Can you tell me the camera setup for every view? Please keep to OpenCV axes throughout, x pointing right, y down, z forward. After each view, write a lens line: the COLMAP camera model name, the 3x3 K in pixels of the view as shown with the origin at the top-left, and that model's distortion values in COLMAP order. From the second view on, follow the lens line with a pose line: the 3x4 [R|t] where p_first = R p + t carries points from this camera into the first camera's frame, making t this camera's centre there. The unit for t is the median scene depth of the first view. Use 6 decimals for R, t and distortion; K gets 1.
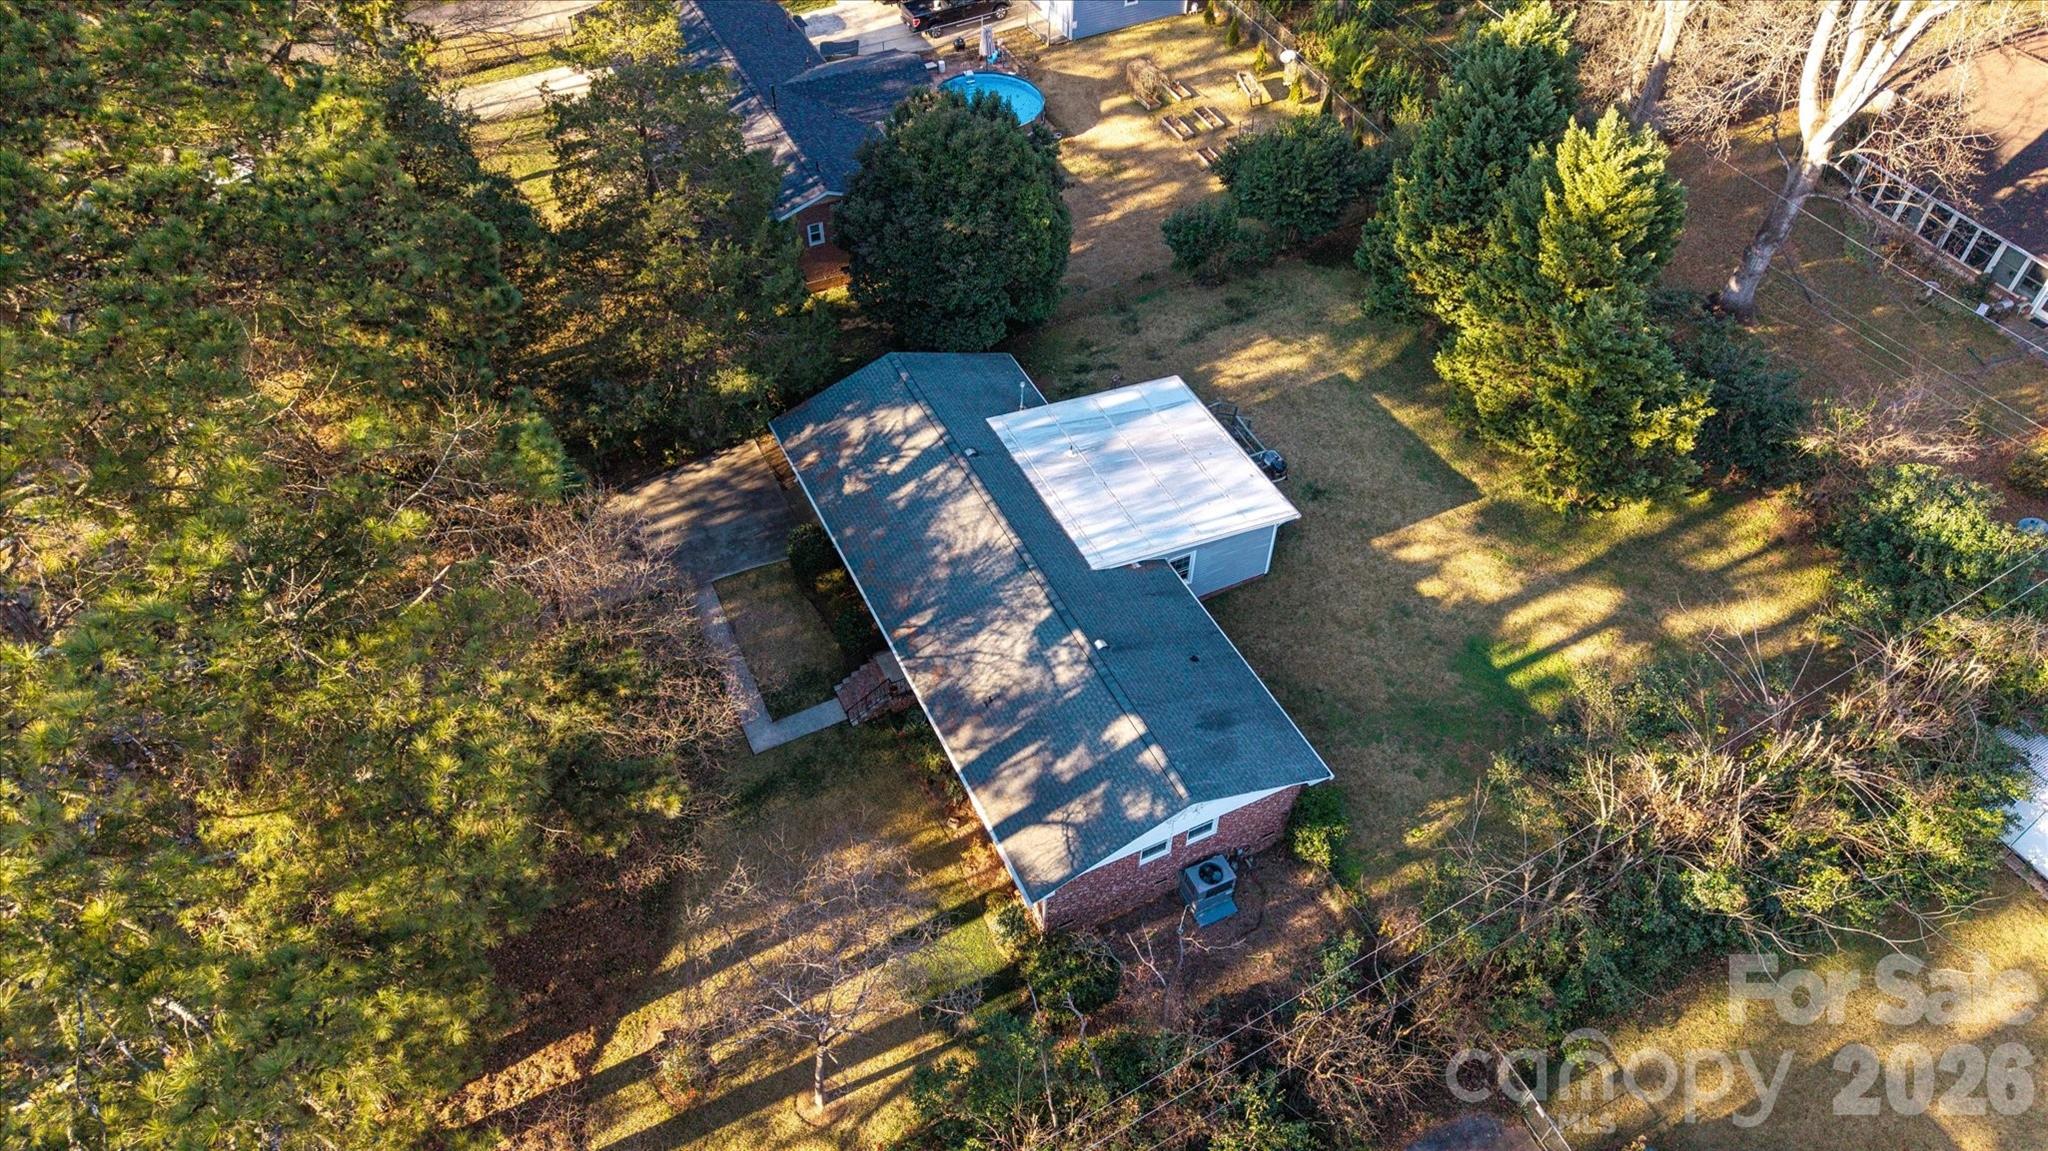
lens RADIAL K [[1387.9, 0, 1022.7], [0, 1387.9, 567.0], [0, 0, 1]] dist [0.053176, -0.000207]
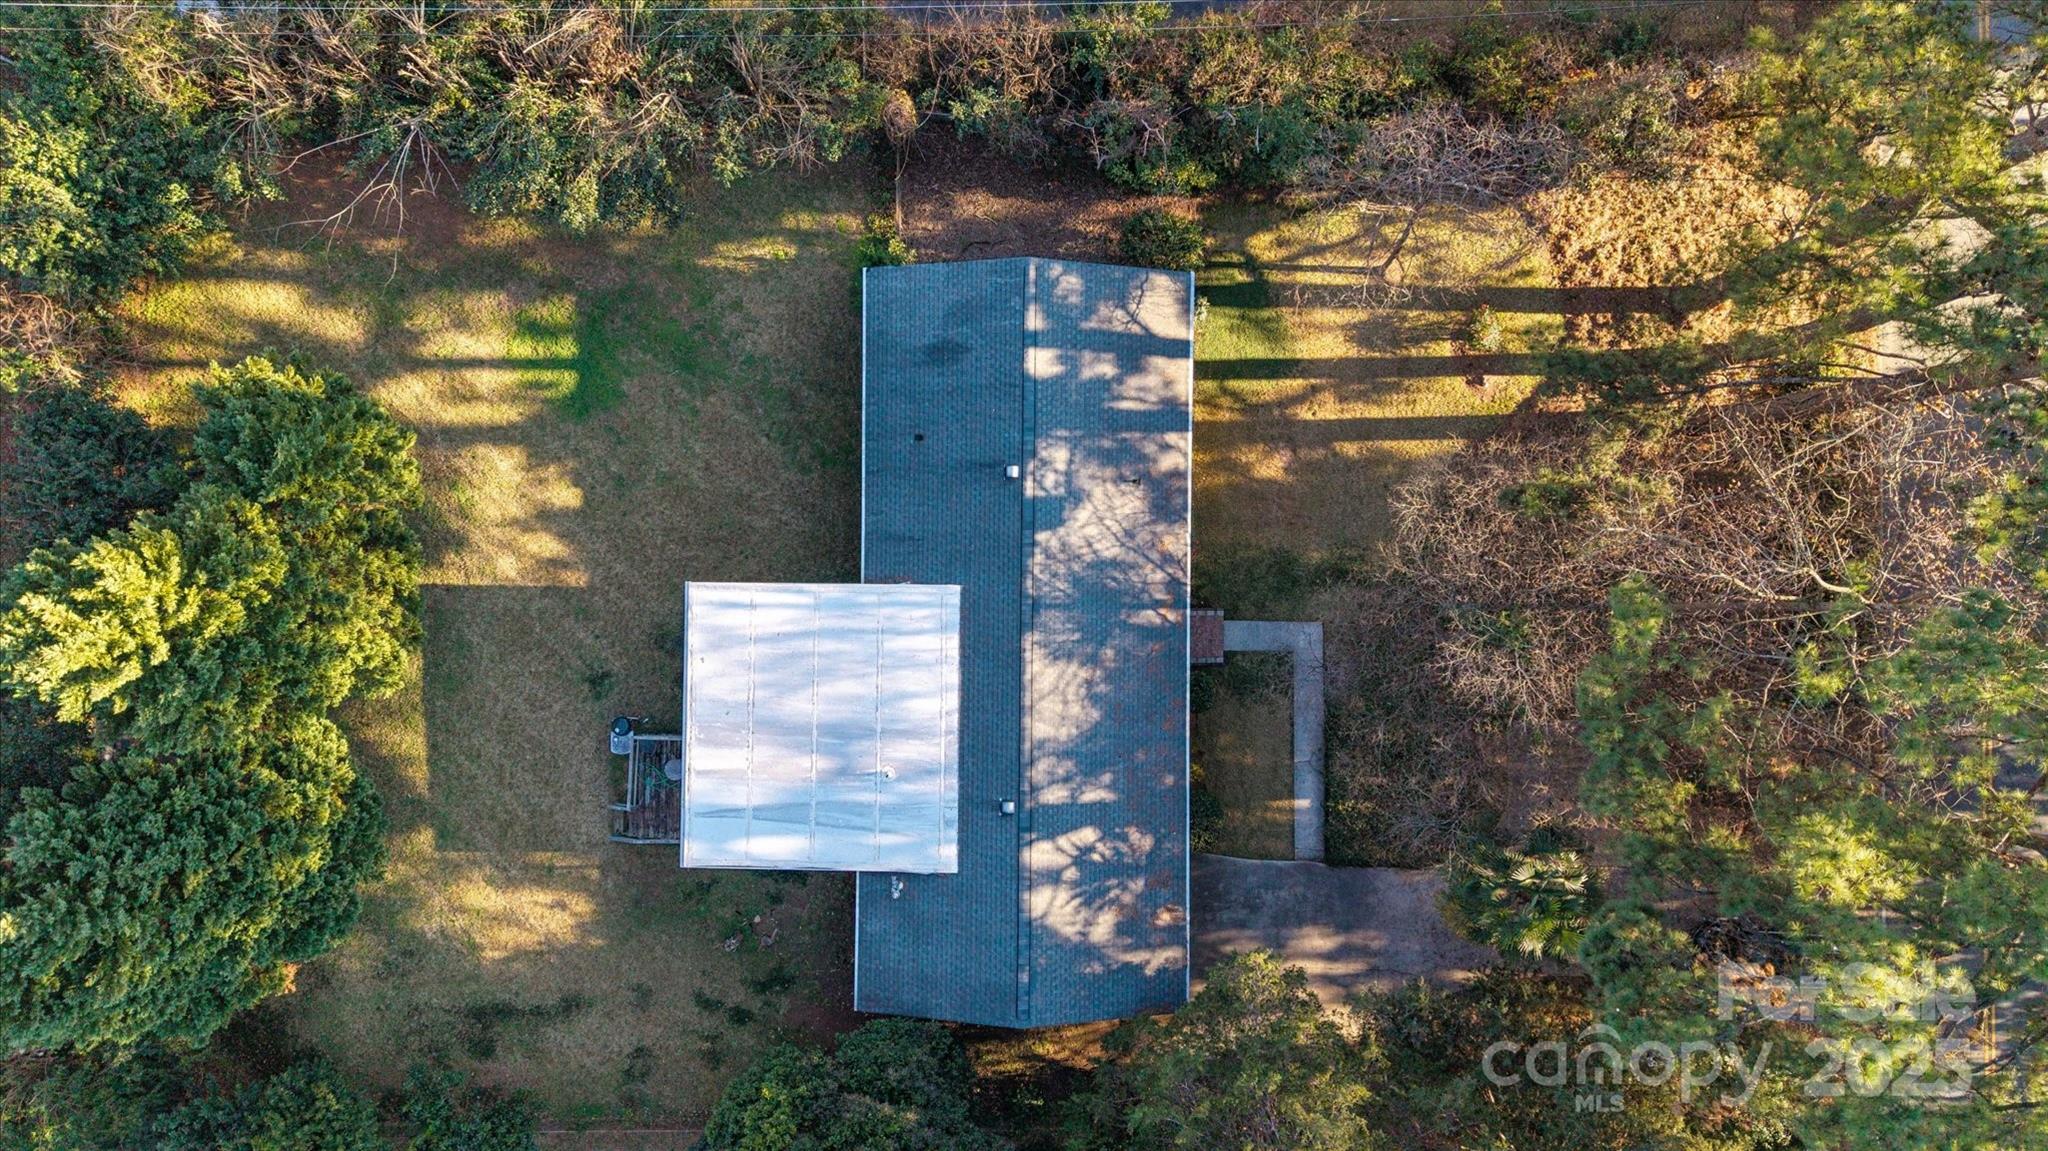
lens RADIAL K [[1387.9, 0, 1032.2], [0, 1387.9, 564.9], [0, 0, 1]] dist [0.053176, -0.000207]
pose [[-0.895075, -0.445039, -0.027949, 0.037618], [0.301347, -0.649895, 0.697729, -0.593473], [-0.328680, 0.616098, 0.715816, 0.330593]]
